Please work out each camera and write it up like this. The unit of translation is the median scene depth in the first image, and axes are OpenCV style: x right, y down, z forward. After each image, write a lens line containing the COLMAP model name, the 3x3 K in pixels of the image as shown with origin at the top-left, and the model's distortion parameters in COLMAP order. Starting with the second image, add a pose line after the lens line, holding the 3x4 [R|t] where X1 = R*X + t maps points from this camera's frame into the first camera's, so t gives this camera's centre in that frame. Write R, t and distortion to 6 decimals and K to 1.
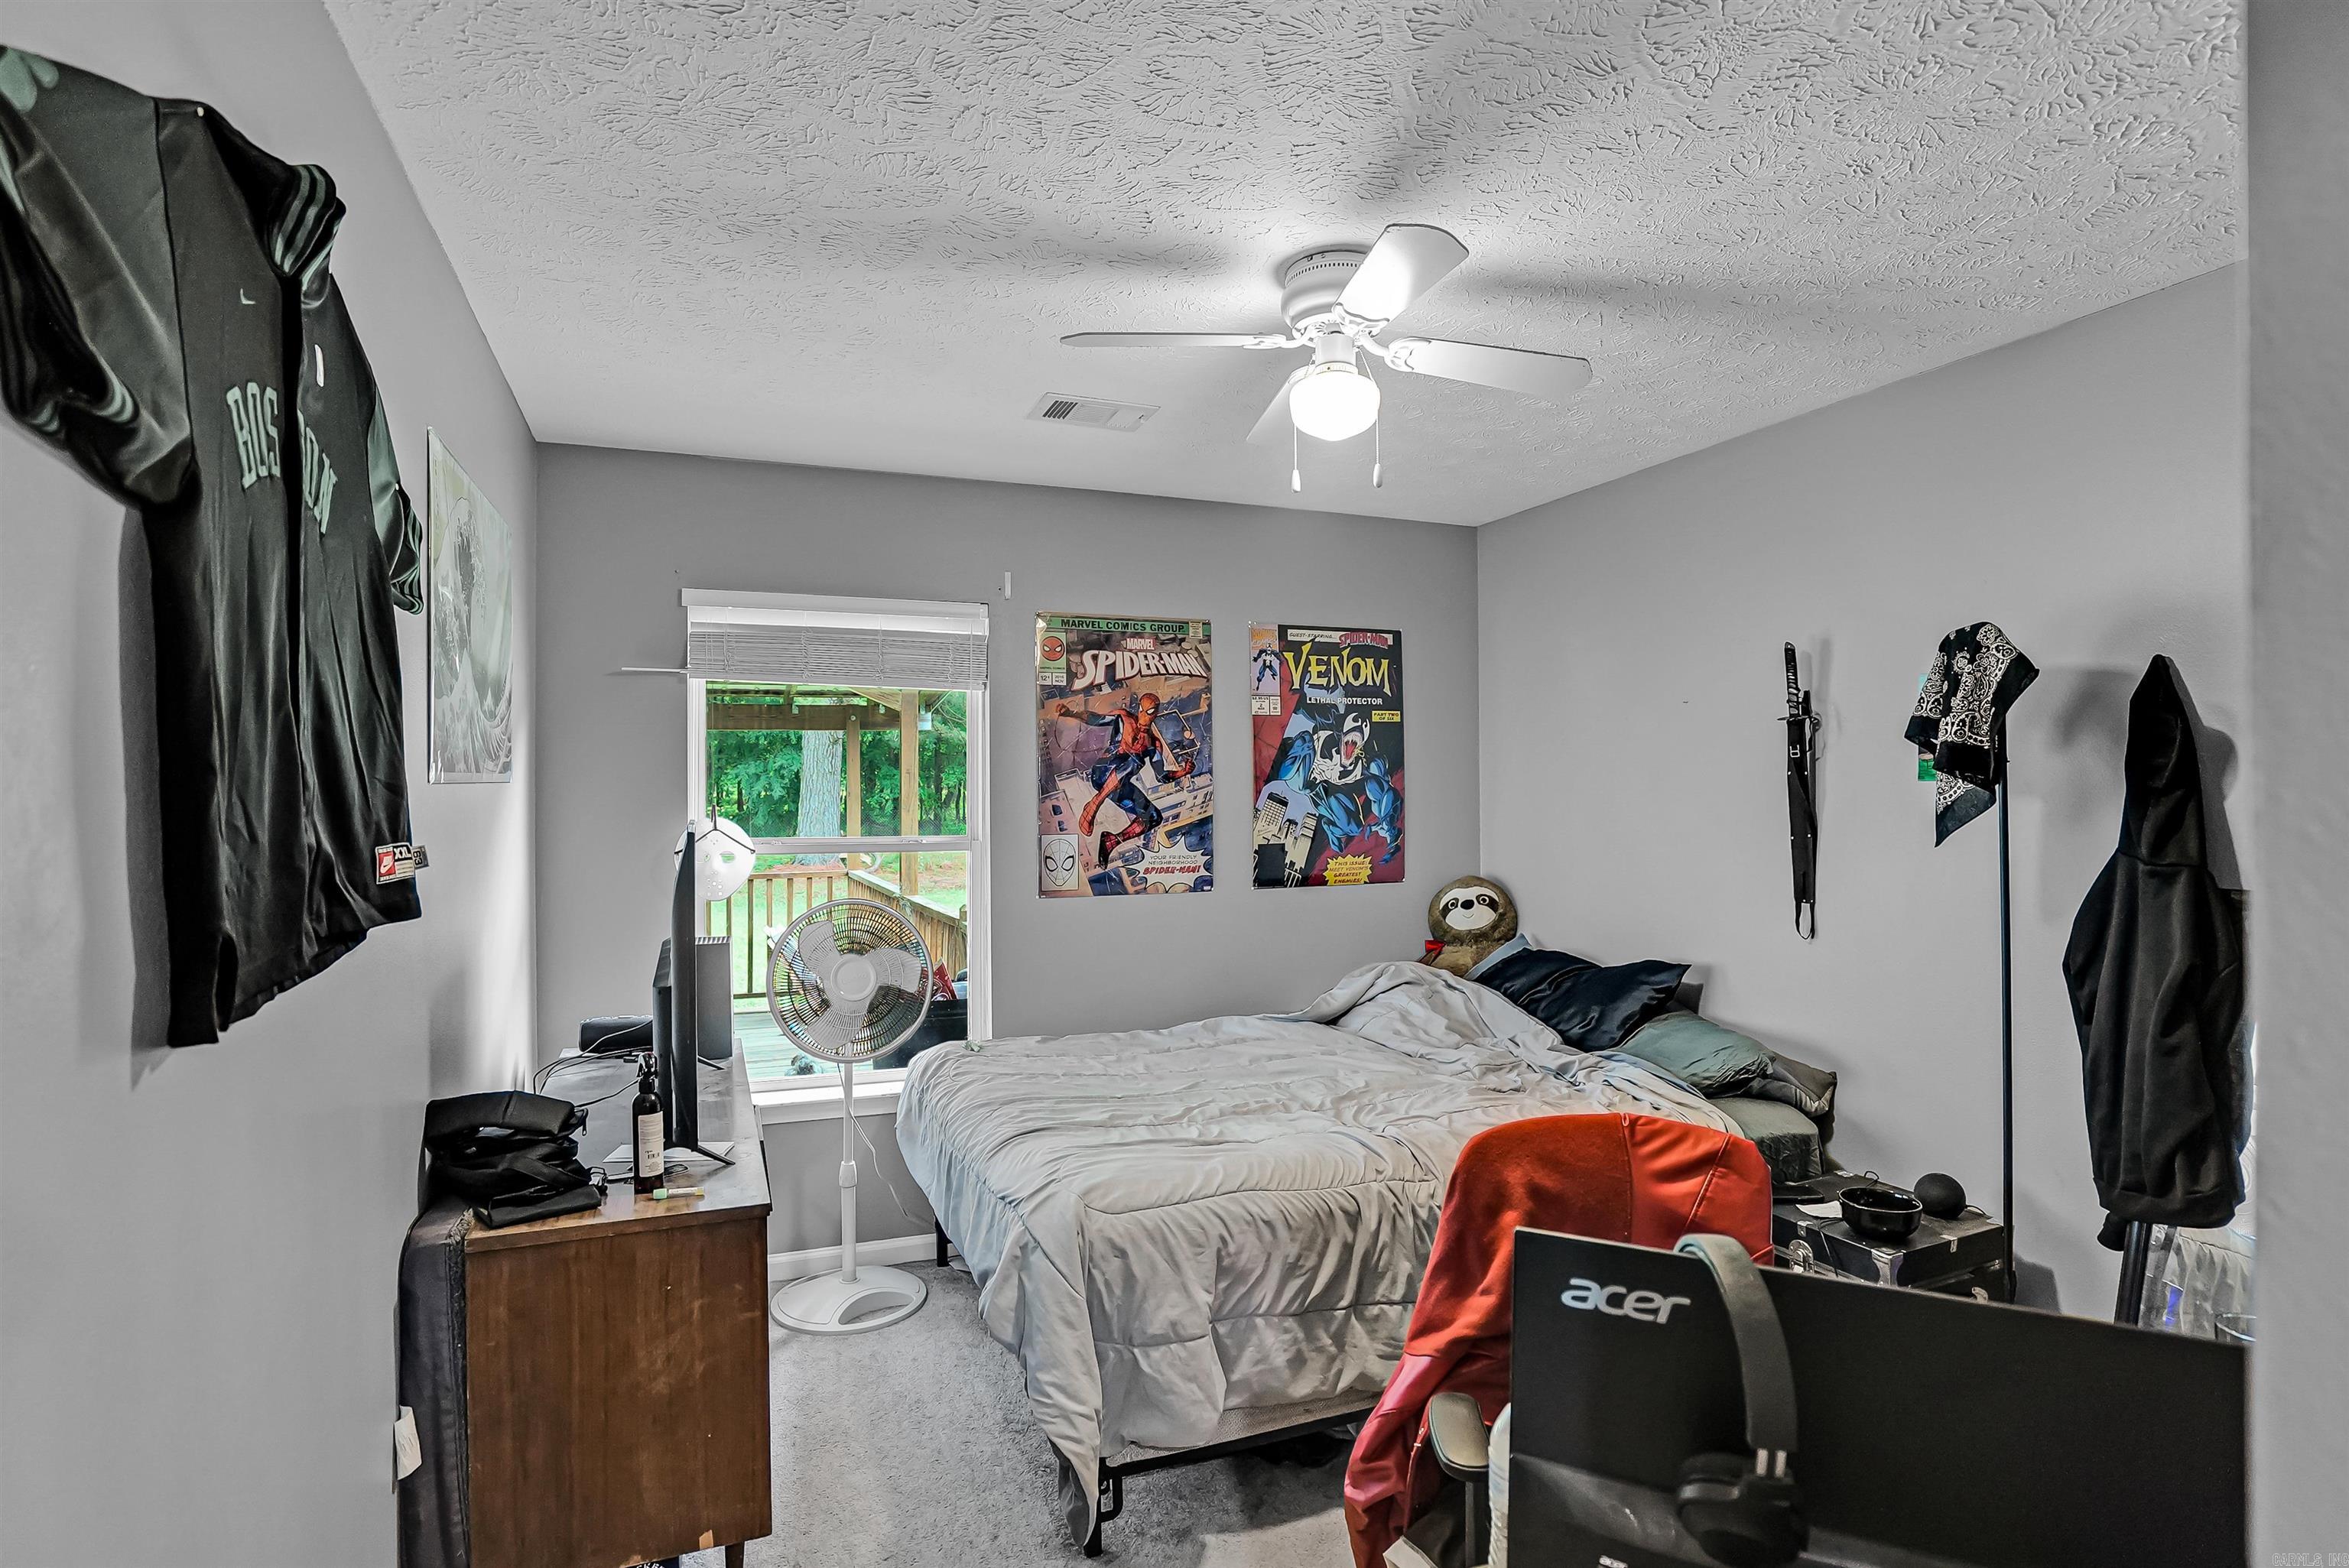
lens RADIAL K [[1098.2, 0, 1174.5], [0, 1098.2, 784.0], [0, 0, 1]] dist [-0.000830, -0.000114]
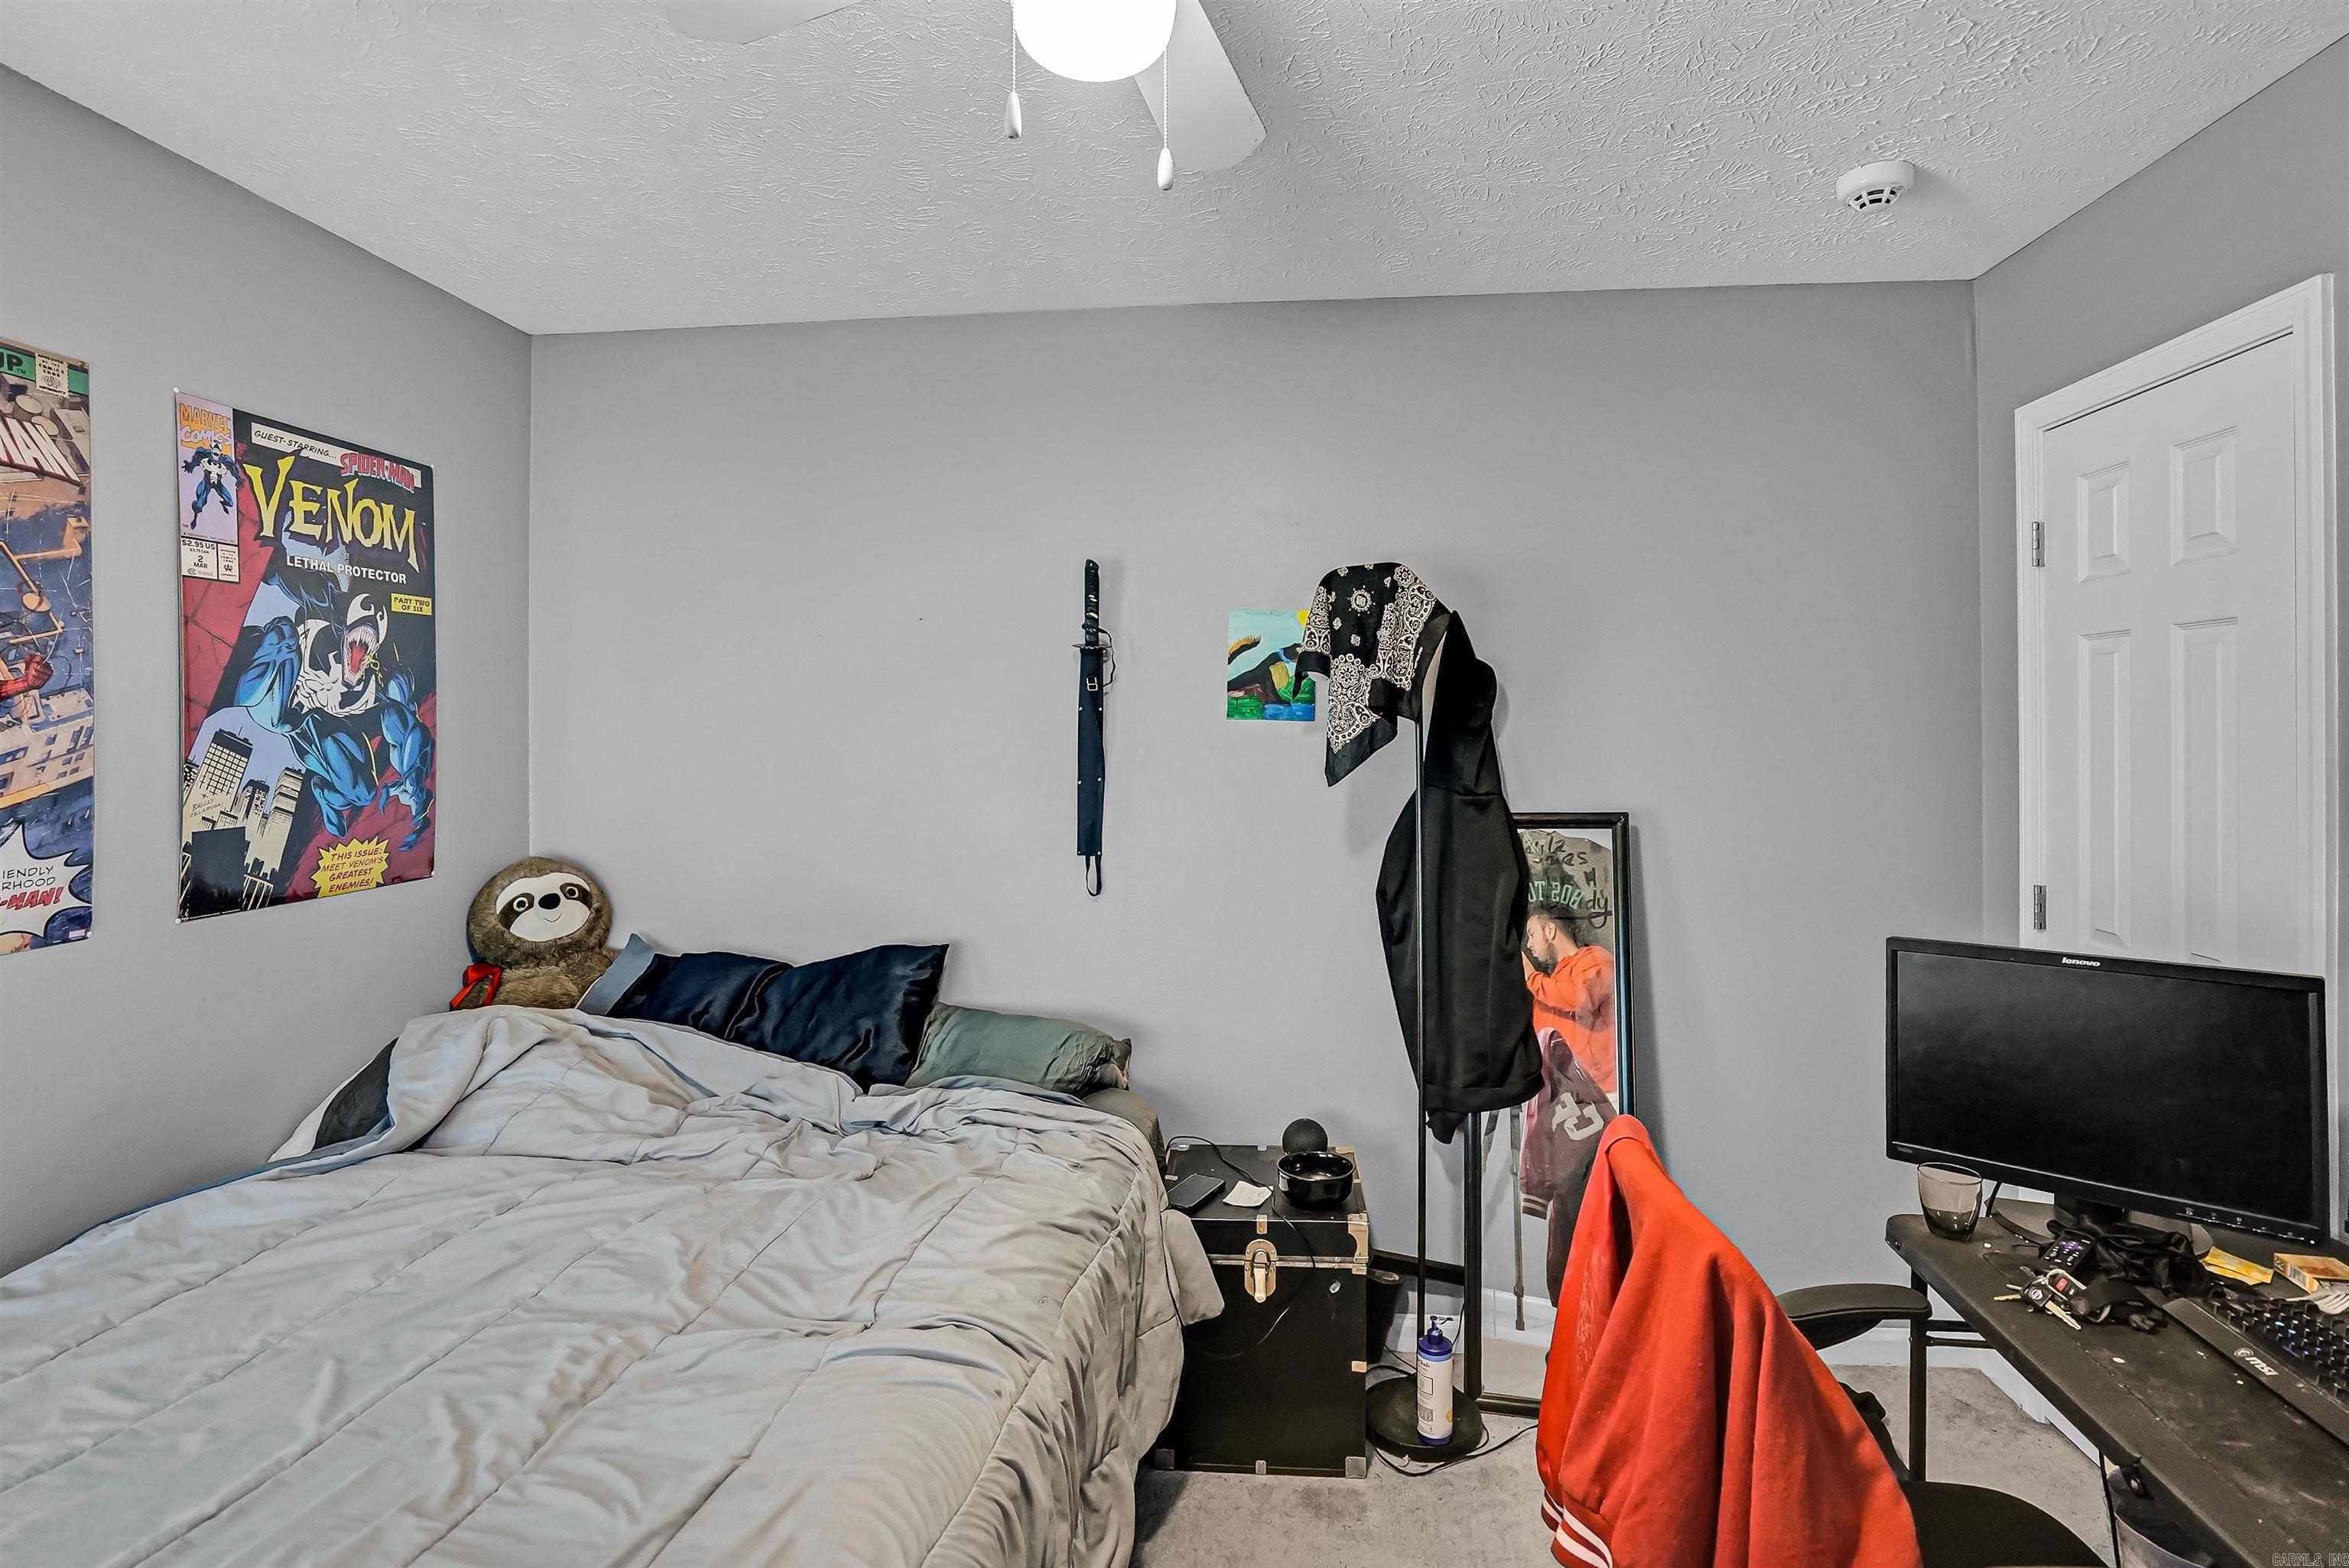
lens RADIAL K [[1187.9, 0, 1176.2], [0, 1187.9, 720.2], [0, 0, 1]] dist [-0.032908, 0.024960]
pose [[0.505405, 0.010372, 0.862820, -0.157610], [-0.005926, 0.999946, -0.008550, 0.005015], [-0.862862, -0.000792, 0.505439, 0.325722]]
